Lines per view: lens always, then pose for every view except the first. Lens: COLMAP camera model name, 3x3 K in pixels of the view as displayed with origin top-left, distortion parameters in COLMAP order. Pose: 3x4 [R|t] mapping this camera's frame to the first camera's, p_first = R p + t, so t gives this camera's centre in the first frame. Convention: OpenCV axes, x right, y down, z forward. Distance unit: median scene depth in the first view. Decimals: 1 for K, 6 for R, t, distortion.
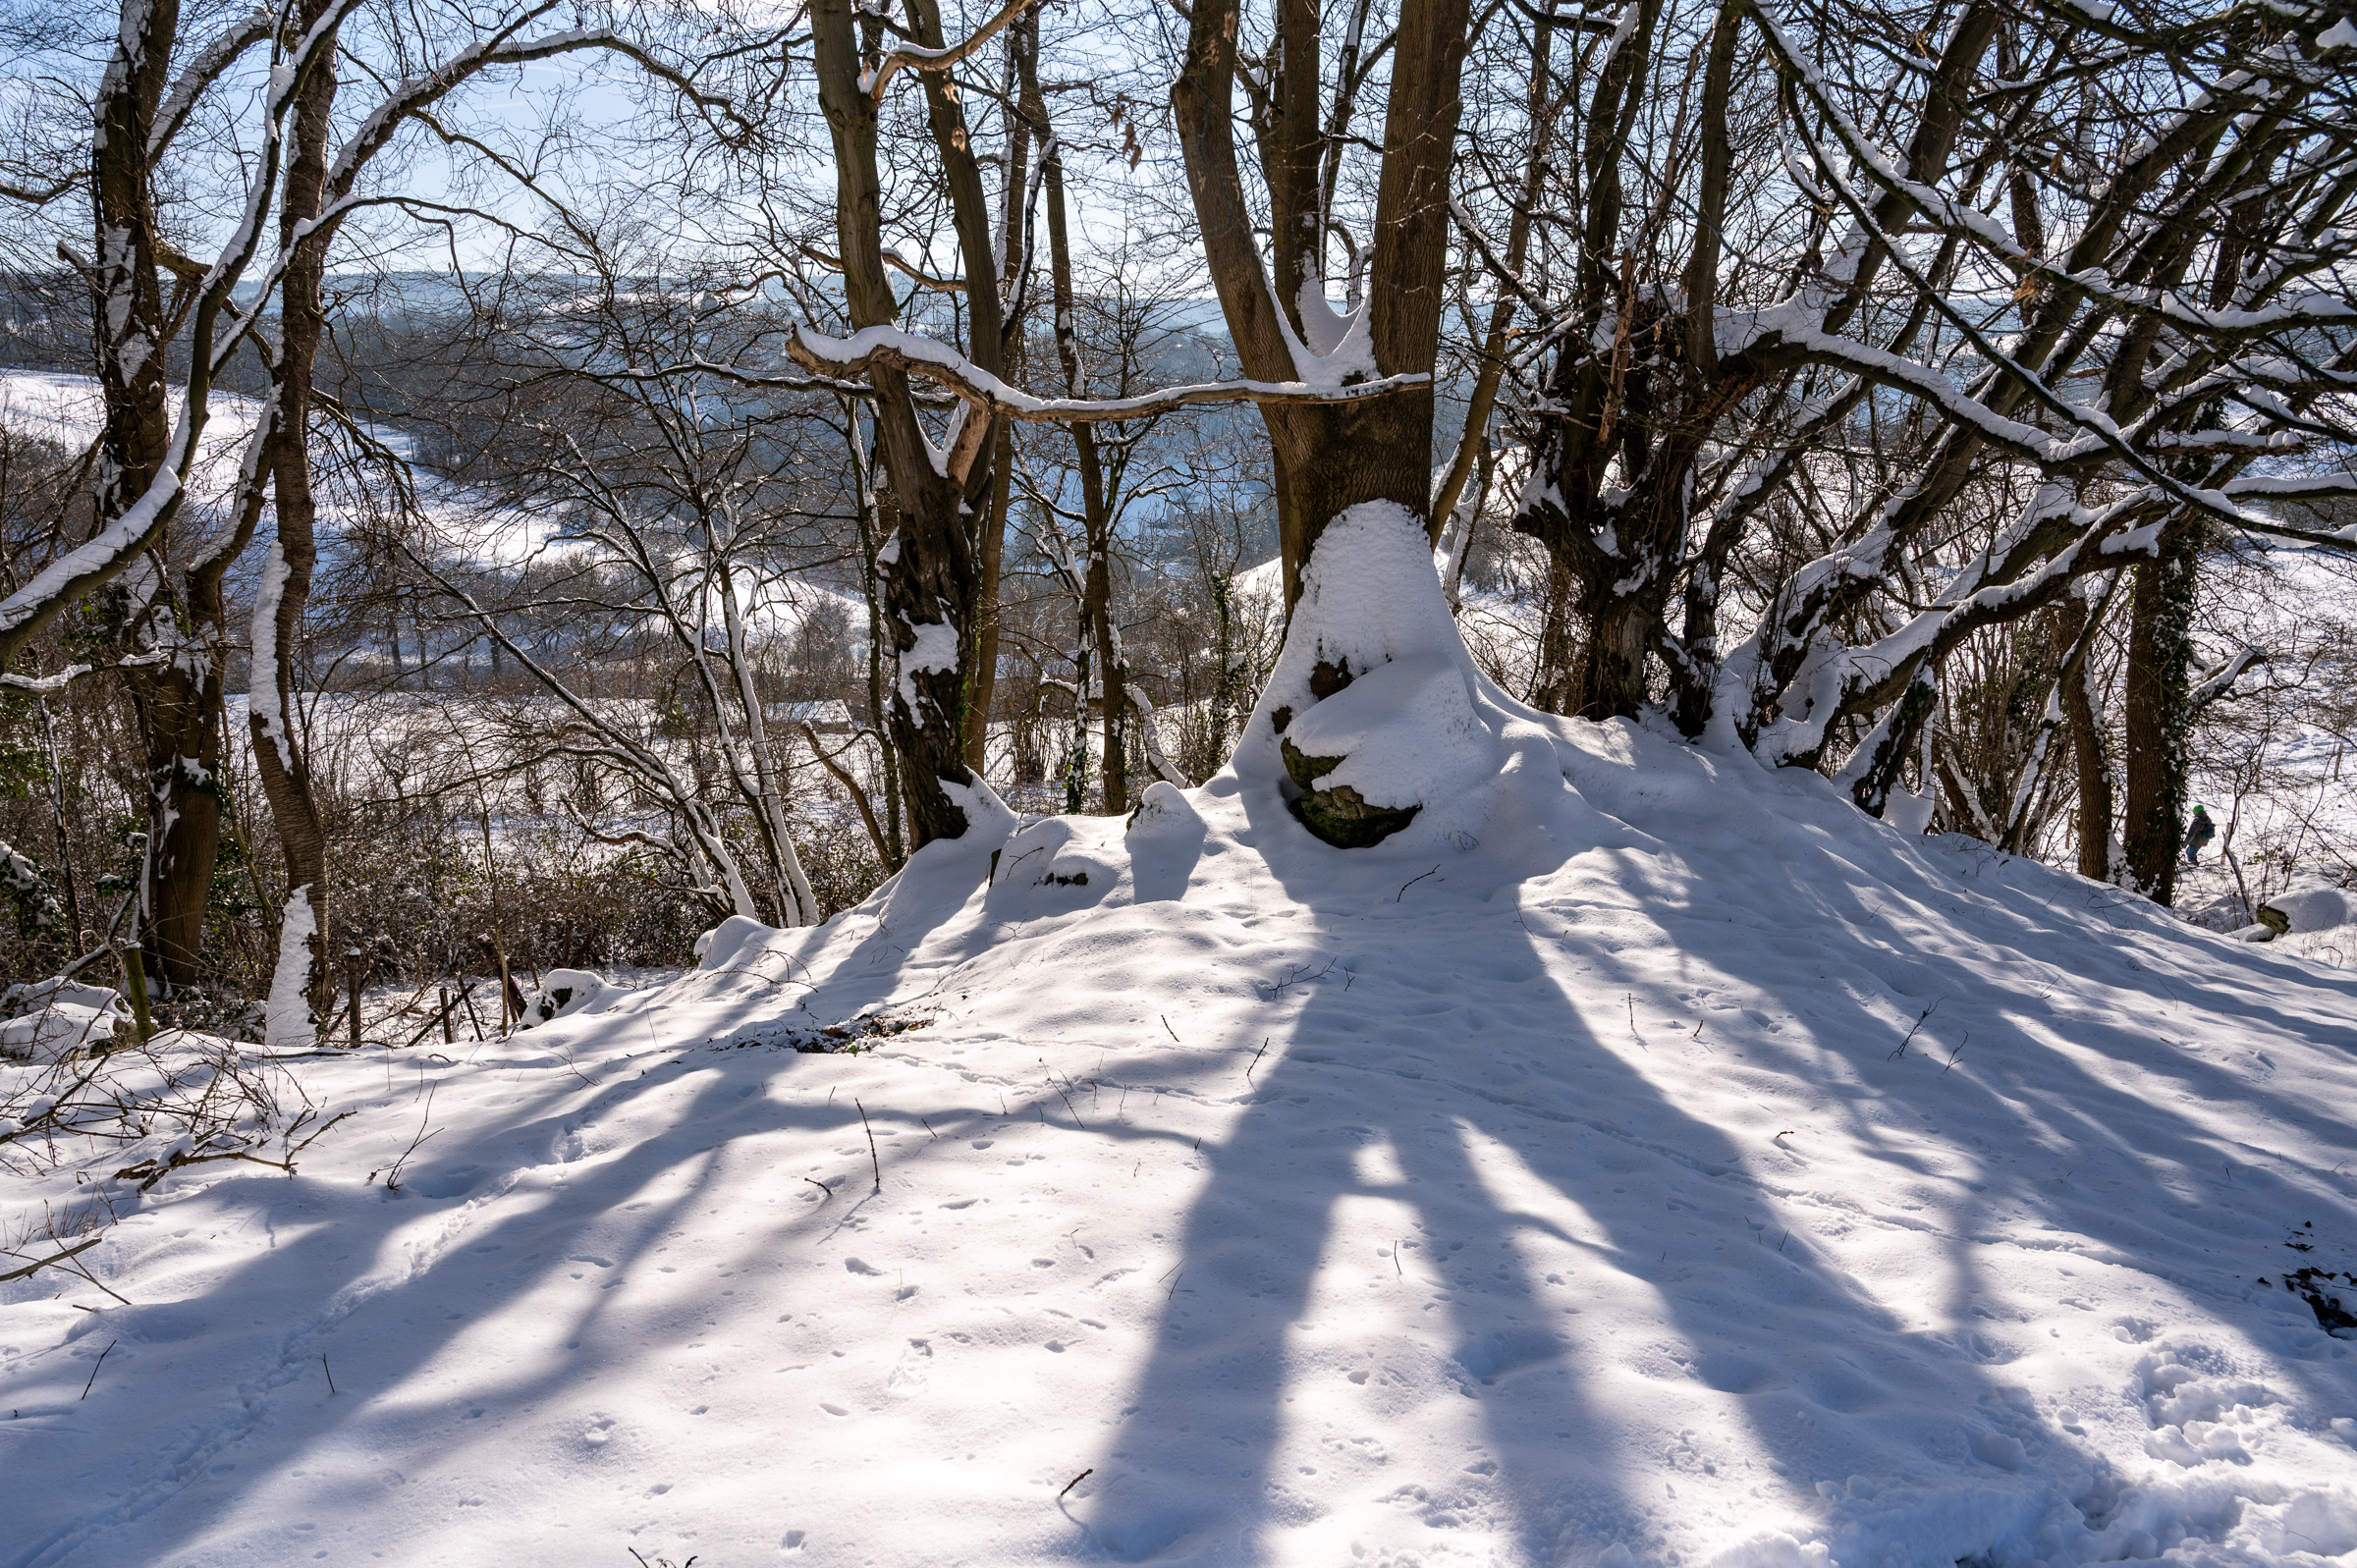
lens RADIAL K [[1635.7, 0, 1178.7], [0, 1635.7, 790.6], [0, 0, 1]] dist [0.005975, 0.000818]
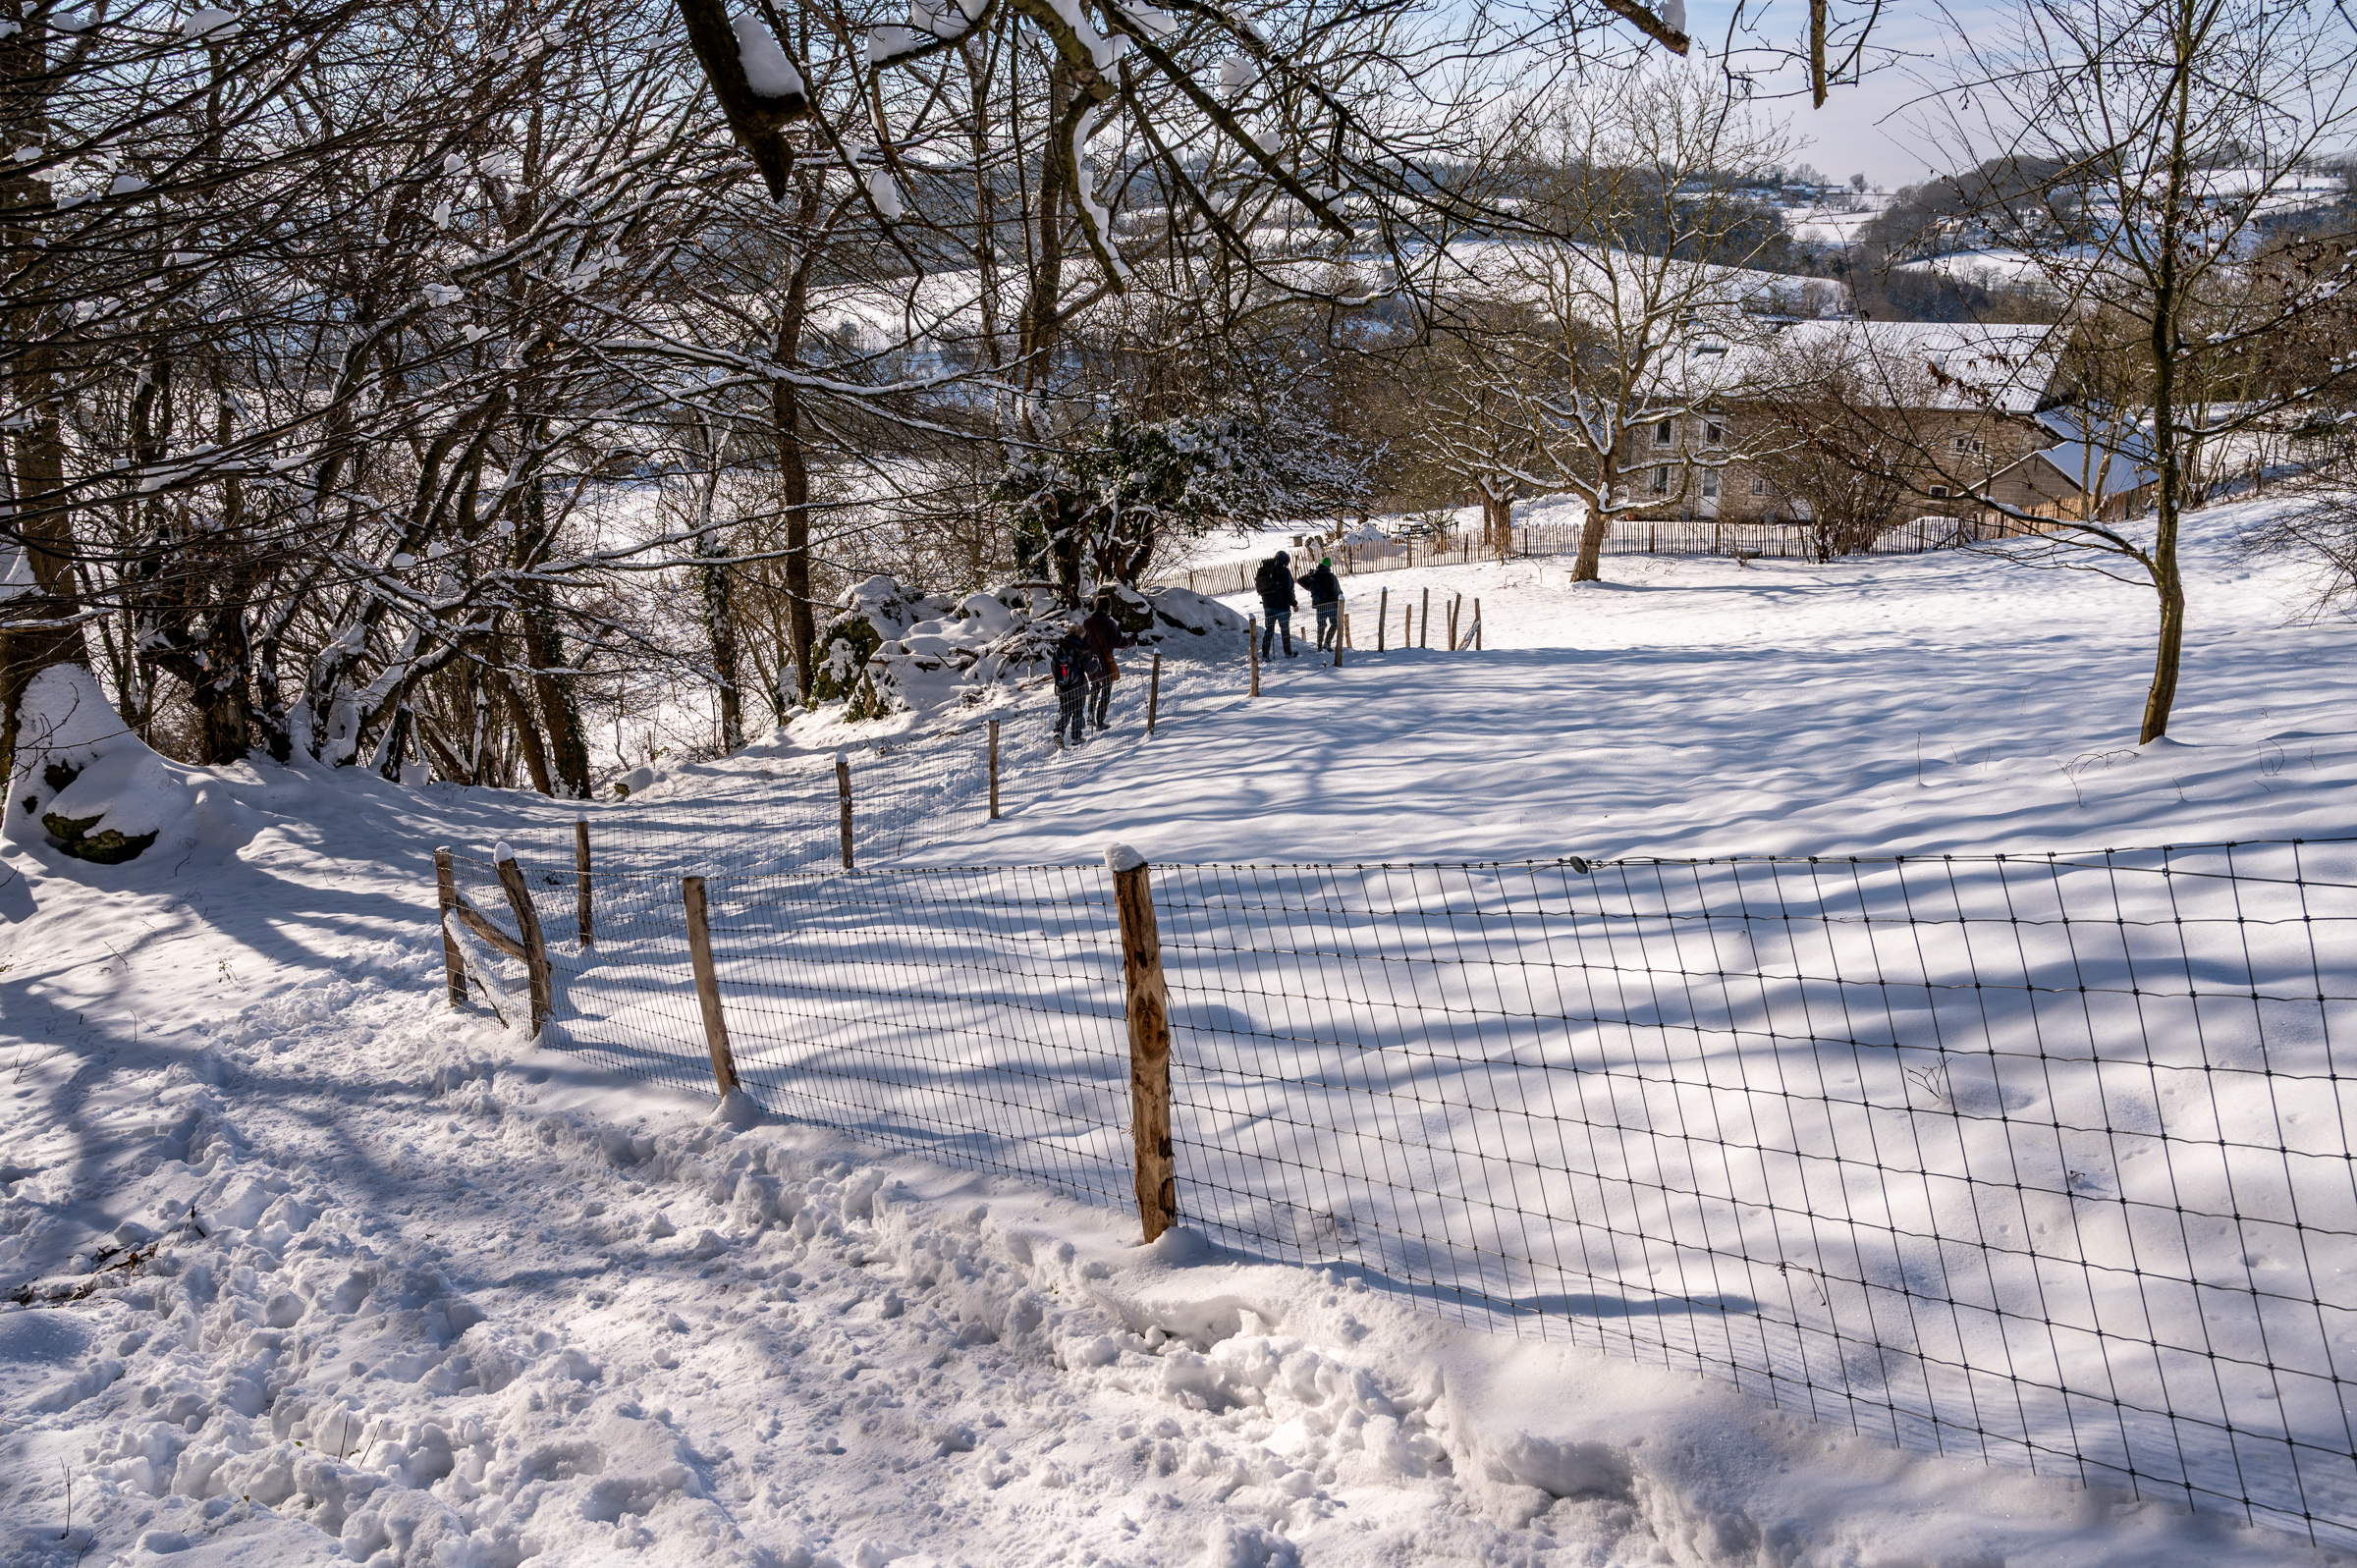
lens RADIAL K [[1806.3, 0, 1171.3], [0, 1806.3, 787.1], [0, 0, 1]] dist [0.003944, -0.008767]
pose [[0.662686, -0.222694, 0.715021, -0.450612], [0.211729, 0.971525, 0.106351, -0.010688], [-0.718344, 0.080913, 0.690966, -1.027409]]
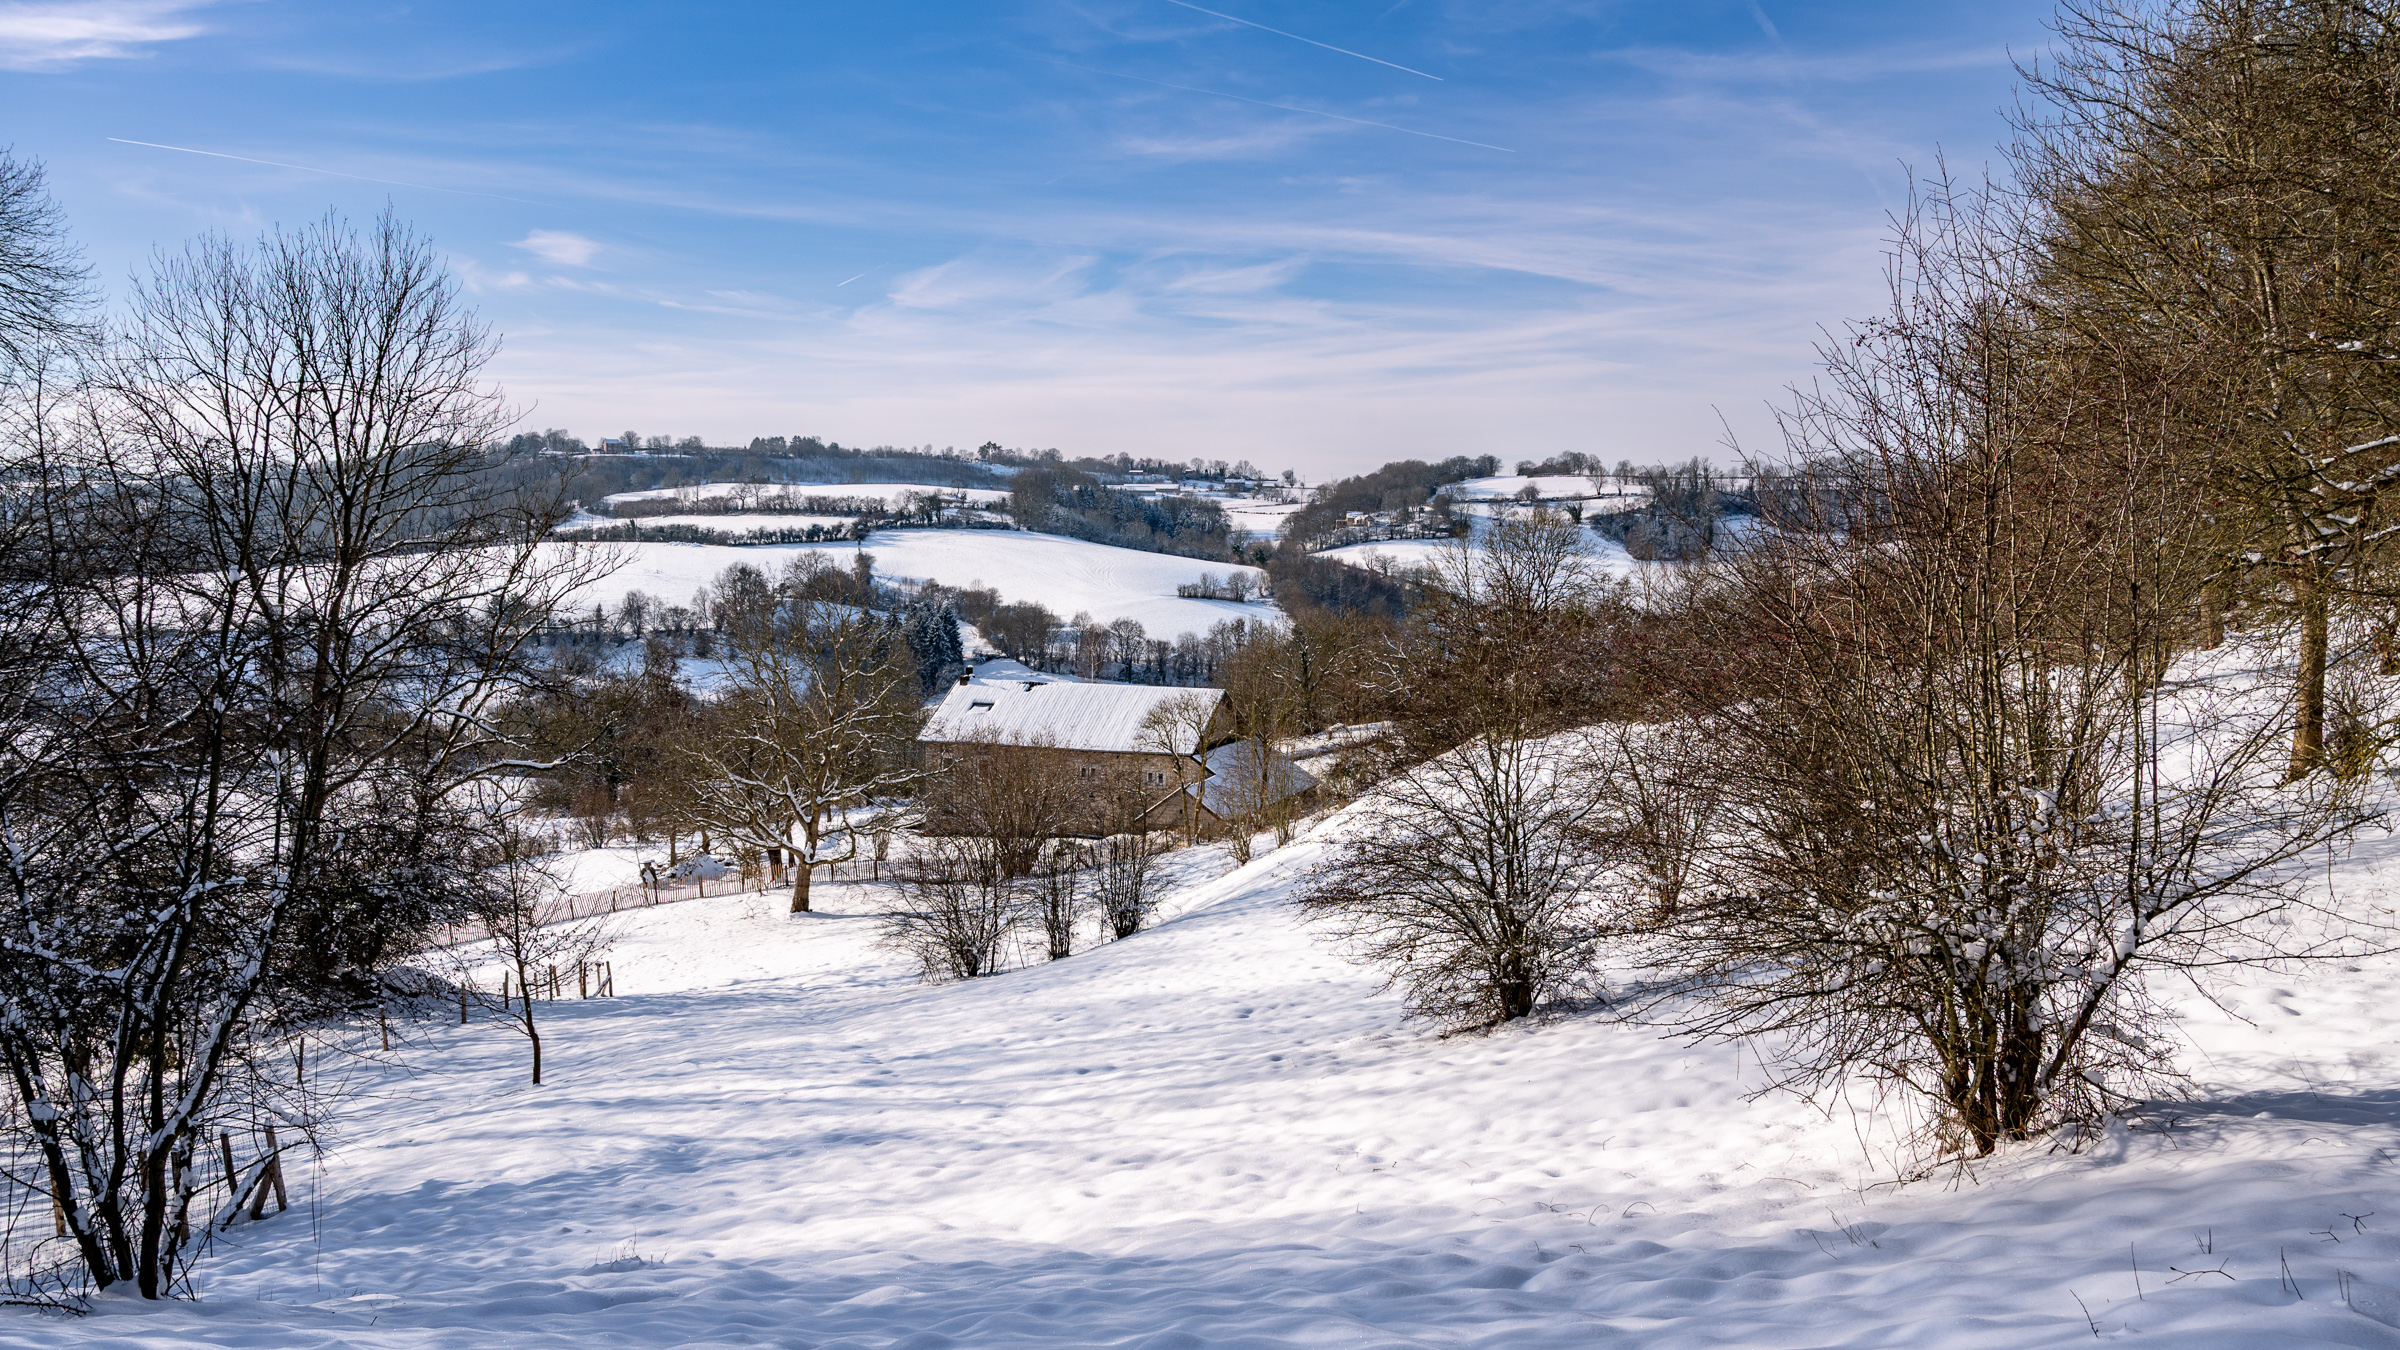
lens RADIAL K [[1828.5, 0, 1203.0], [0, 1828.5, 675.9], [0, 0, 1]] dist [0.005015, 0.001062]
pose [[0.437338, -0.087181, 0.895061, -1.148896], [0.241713, 0.970060, -0.023619, -0.087700], [-0.866204, 0.226678, 0.445317, -2.380002]]
